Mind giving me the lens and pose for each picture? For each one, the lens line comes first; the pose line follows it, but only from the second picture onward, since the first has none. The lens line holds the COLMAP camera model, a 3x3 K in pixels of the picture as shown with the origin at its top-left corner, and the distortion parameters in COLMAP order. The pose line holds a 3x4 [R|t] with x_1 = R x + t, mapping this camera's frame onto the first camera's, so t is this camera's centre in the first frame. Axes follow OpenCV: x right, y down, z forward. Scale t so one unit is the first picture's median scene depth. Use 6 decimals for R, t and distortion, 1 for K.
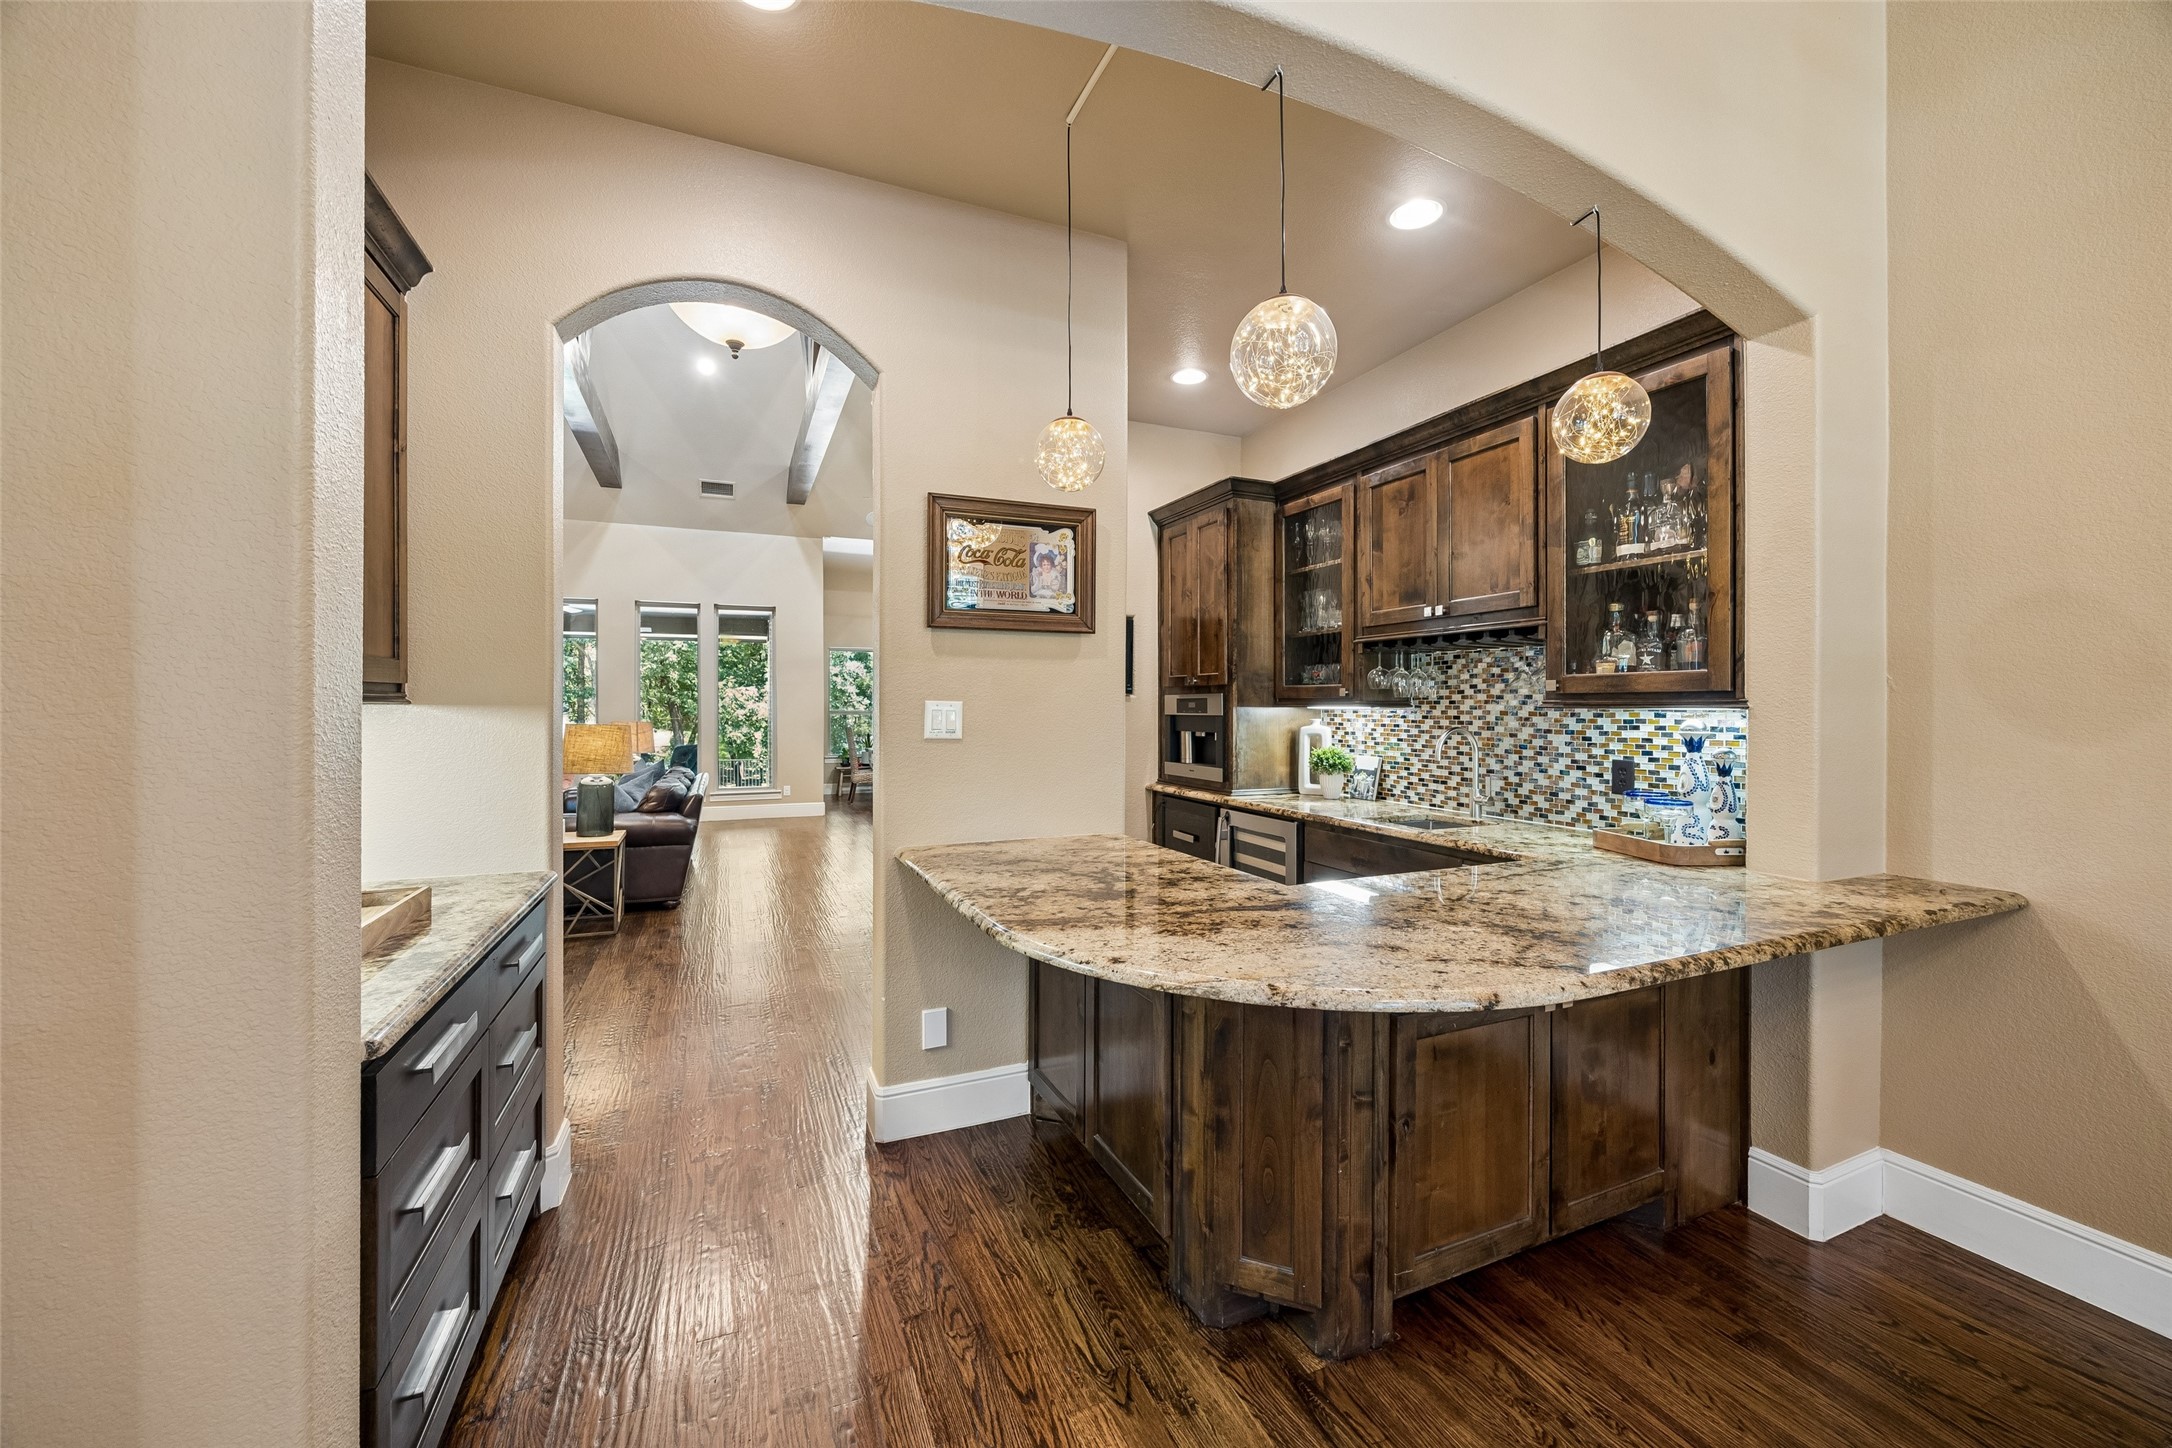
lens RADIAL K [[840.6, 0, 1085.8], [0, 840.6, 716.0], [0, 0, 1]] dist [-0.004864, 0.000072]
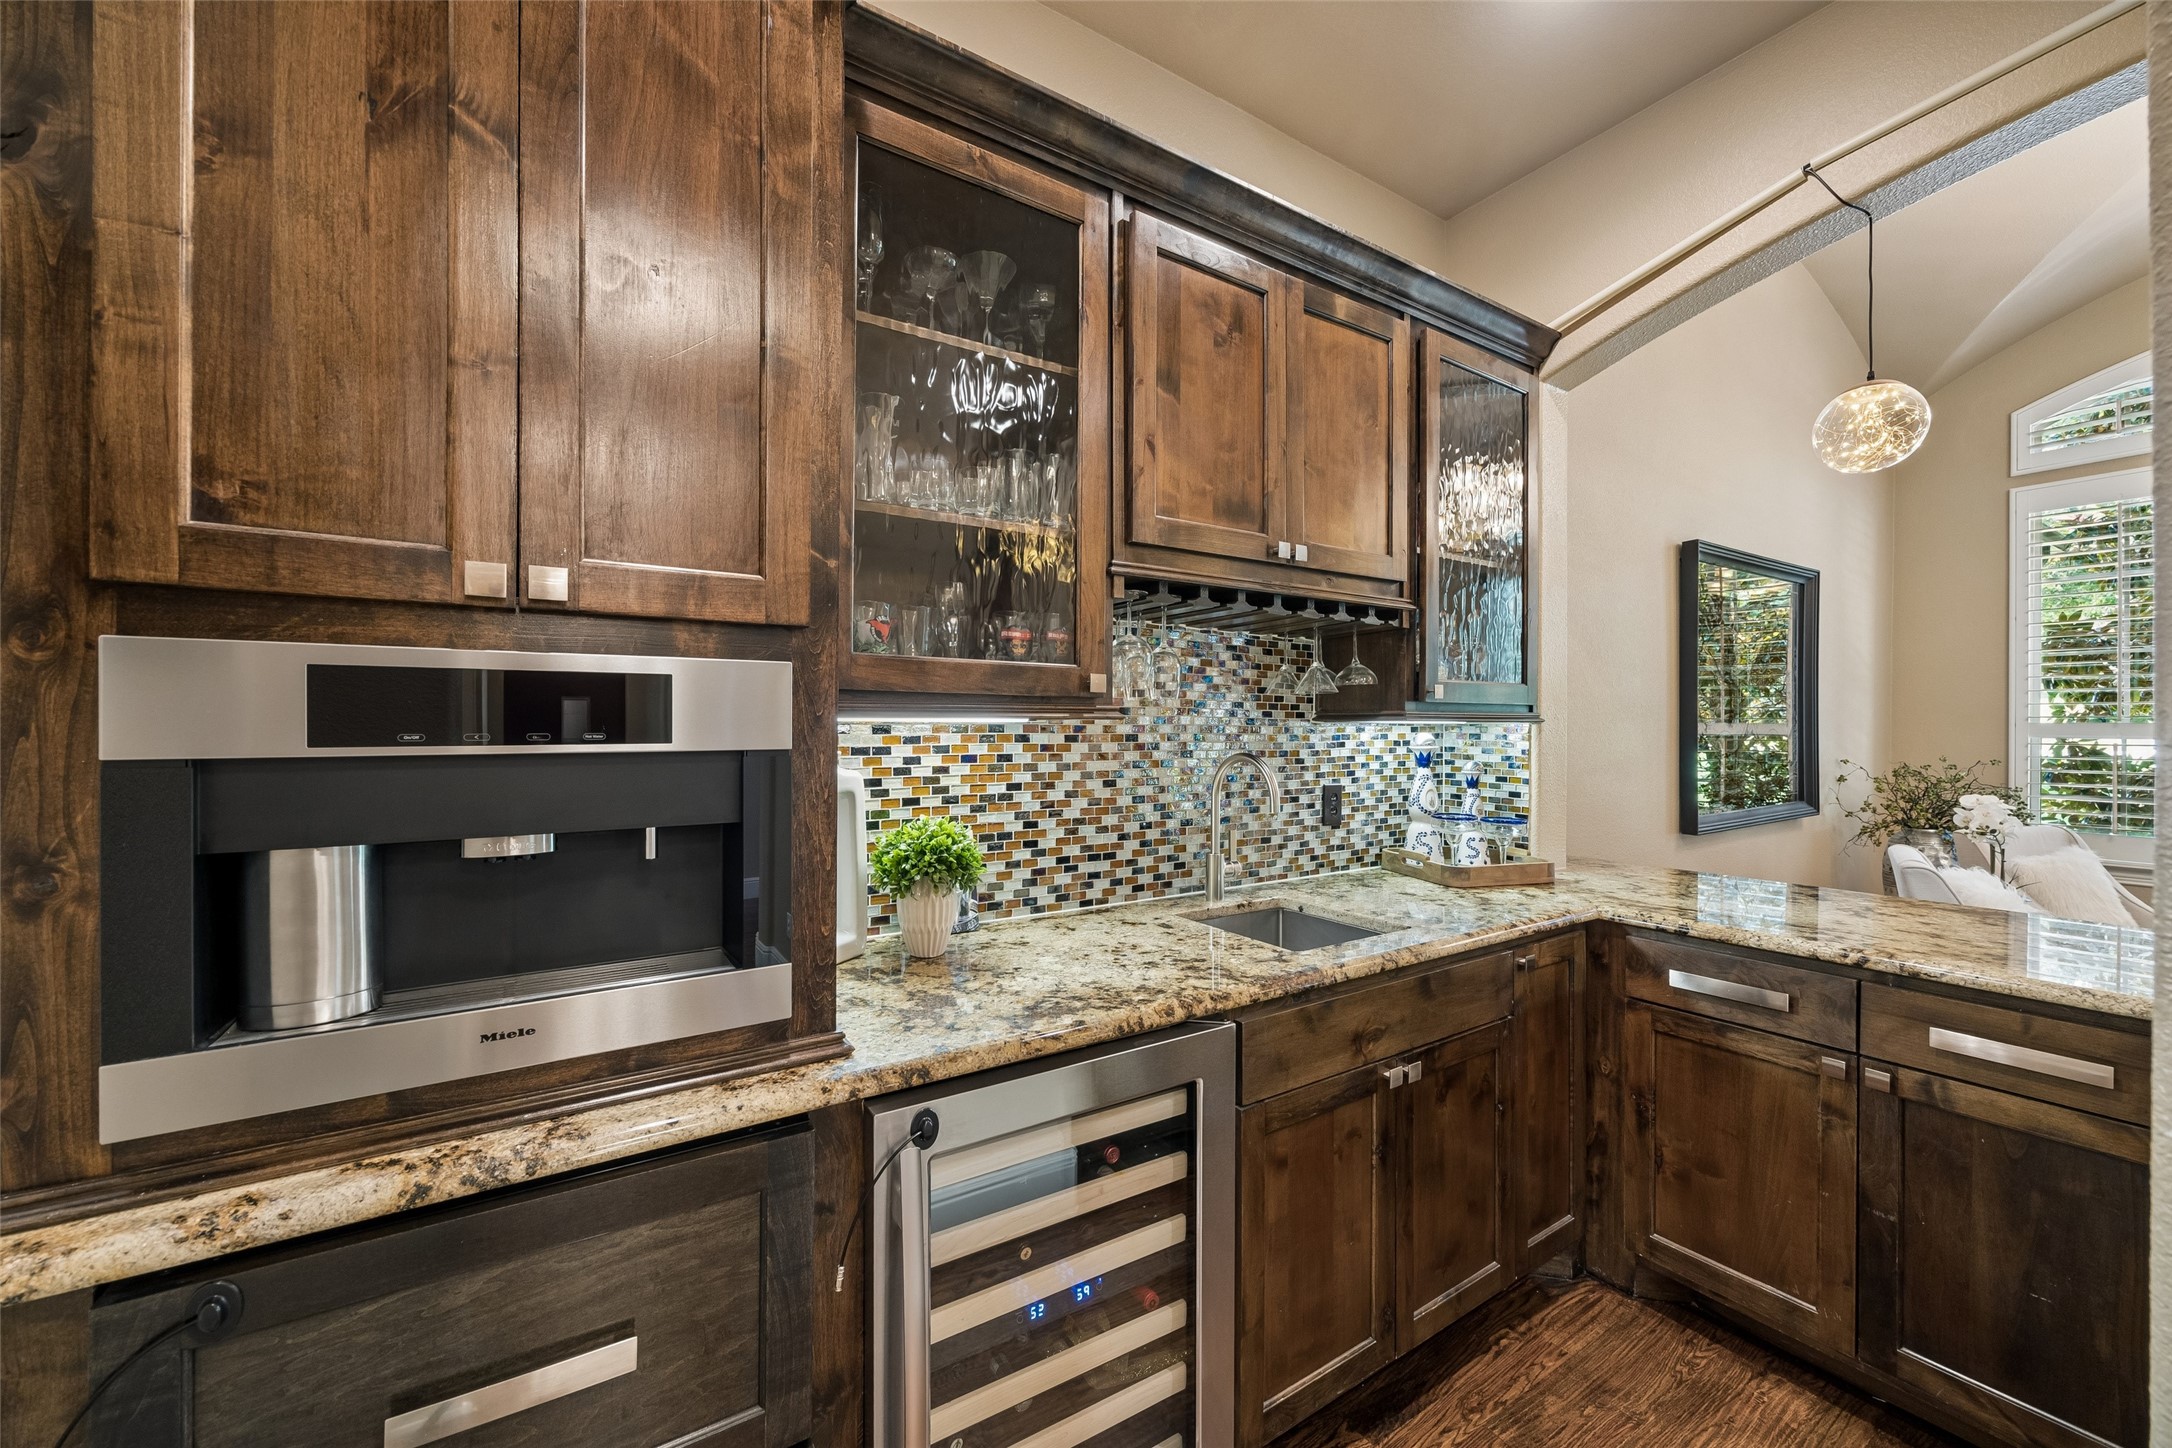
lens RADIAL K [[840.6, 0, 1092.0], [0, 840.6, 725.3], [0, 0, 1]] dist [-0.004864, 0.000072]
pose [[-0.168989, -0.005548, 0.985602, -0.117262], [0.005888, 0.999961, 0.006638, -0.010473], [-0.985600, 0.006925, -0.168949, 1.129954]]
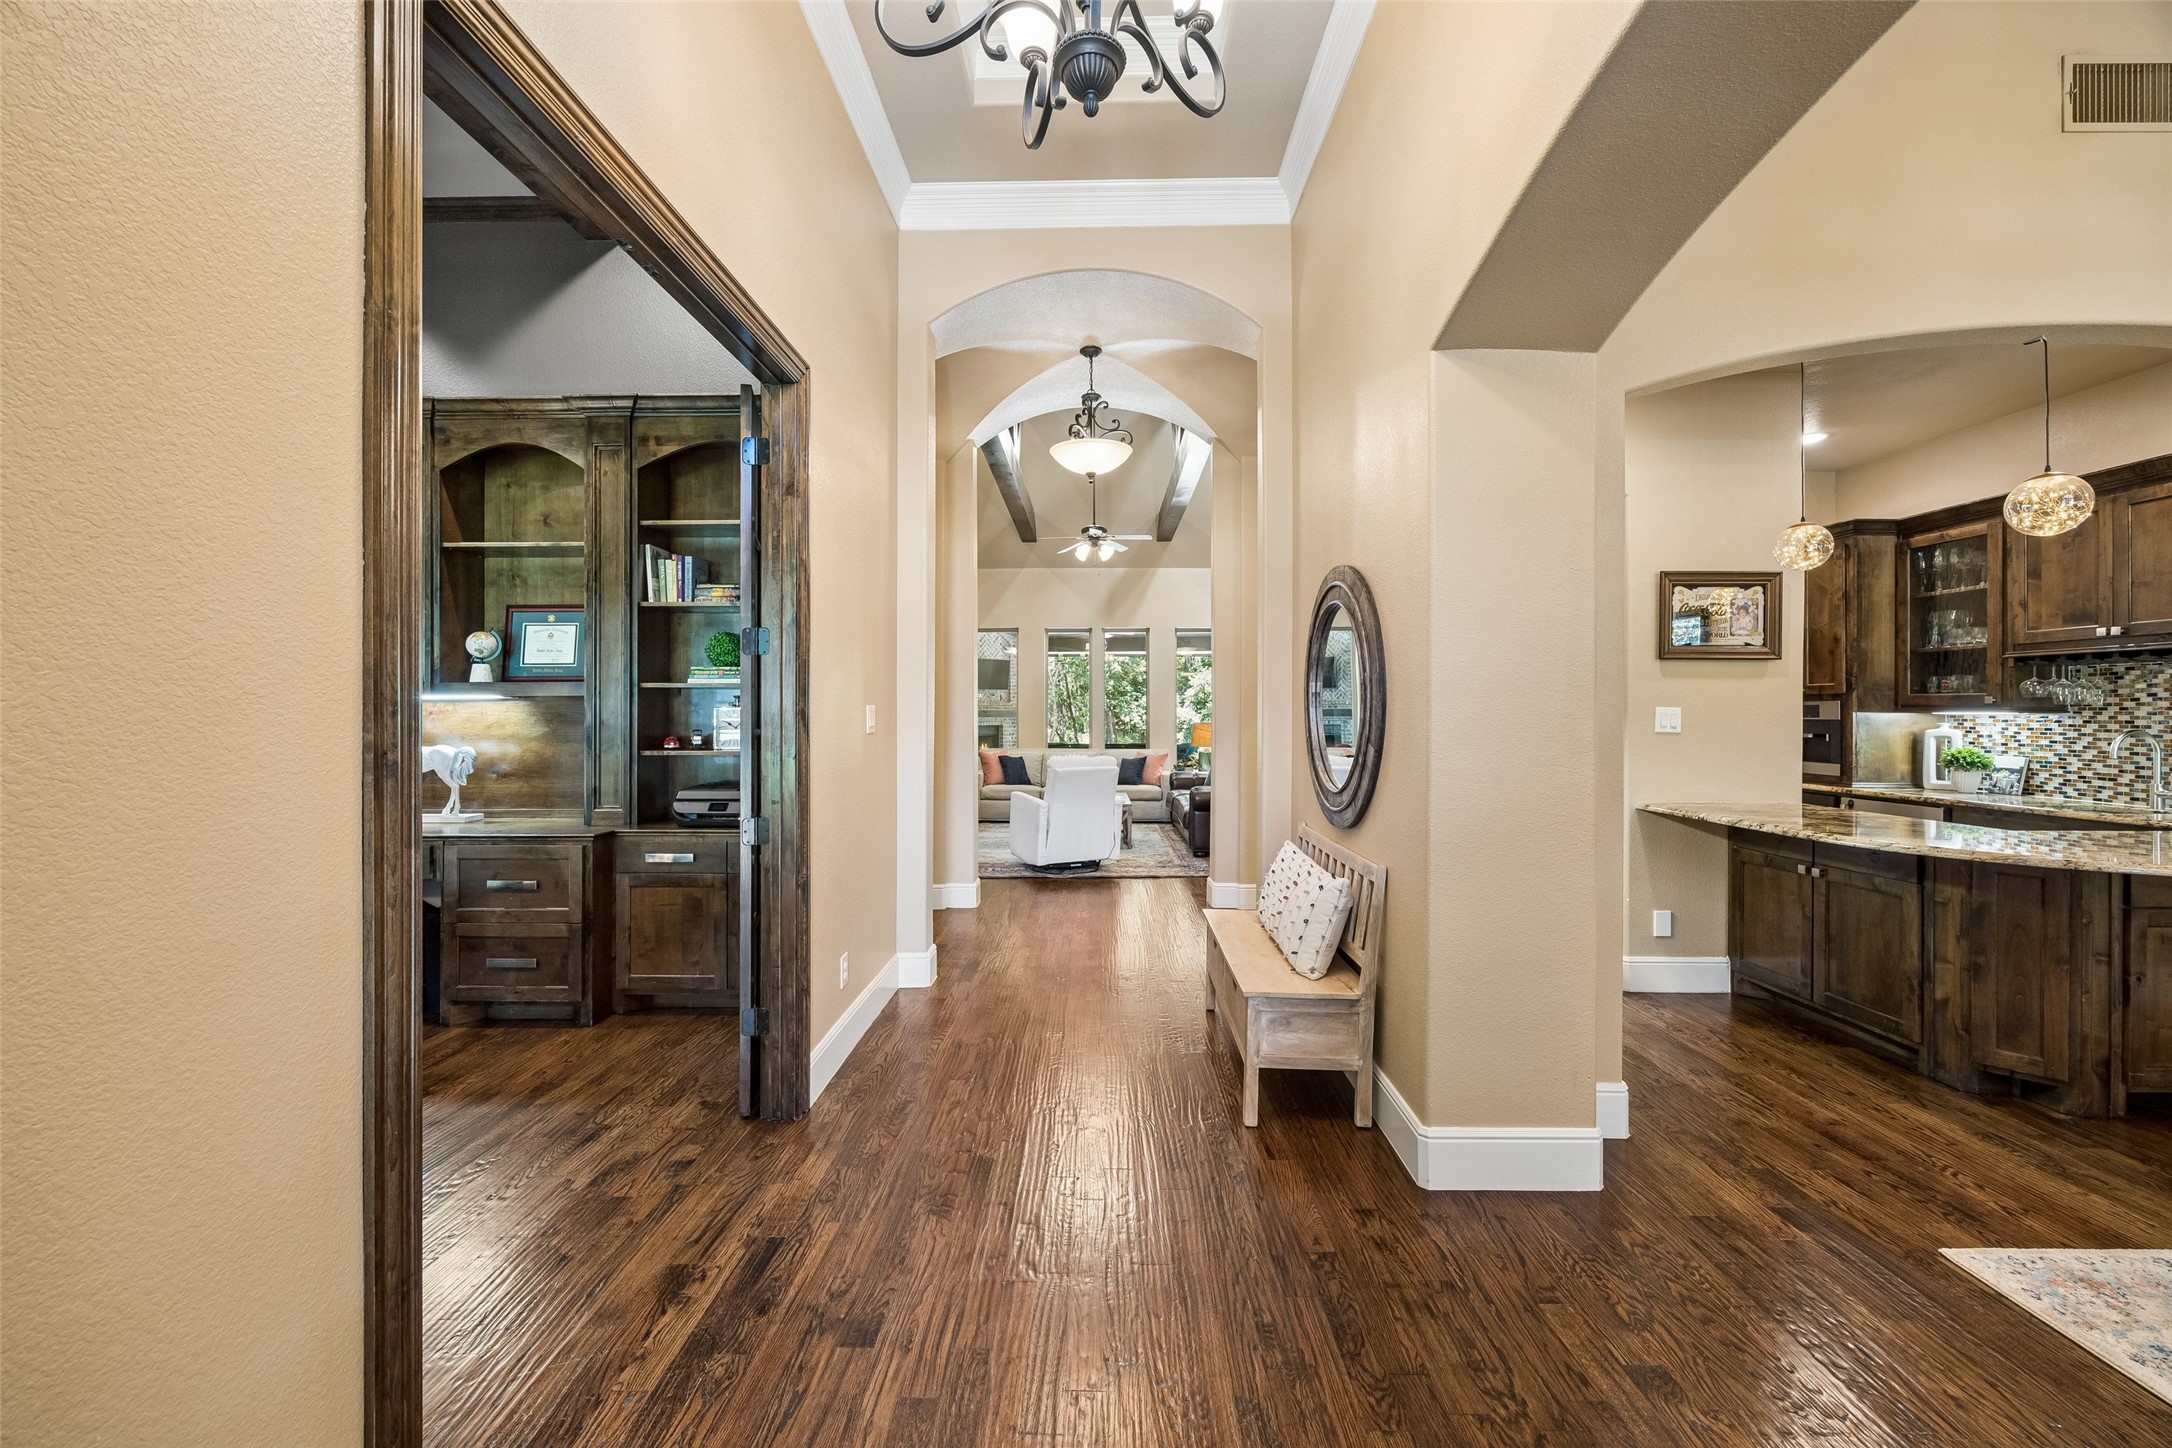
lens RADIAL K [[840.6, 0, 1083.2], [0, 840.6, 714.6], [0, 0, 1]] dist [-0.004864, 0.000072]
pose [[0.911320, 0.003844, -0.411681, -0.382971], [-0.007025, 0.999956, -0.006213, 0.008748], [0.411639, 0.008554, 0.911307, -0.608851]]
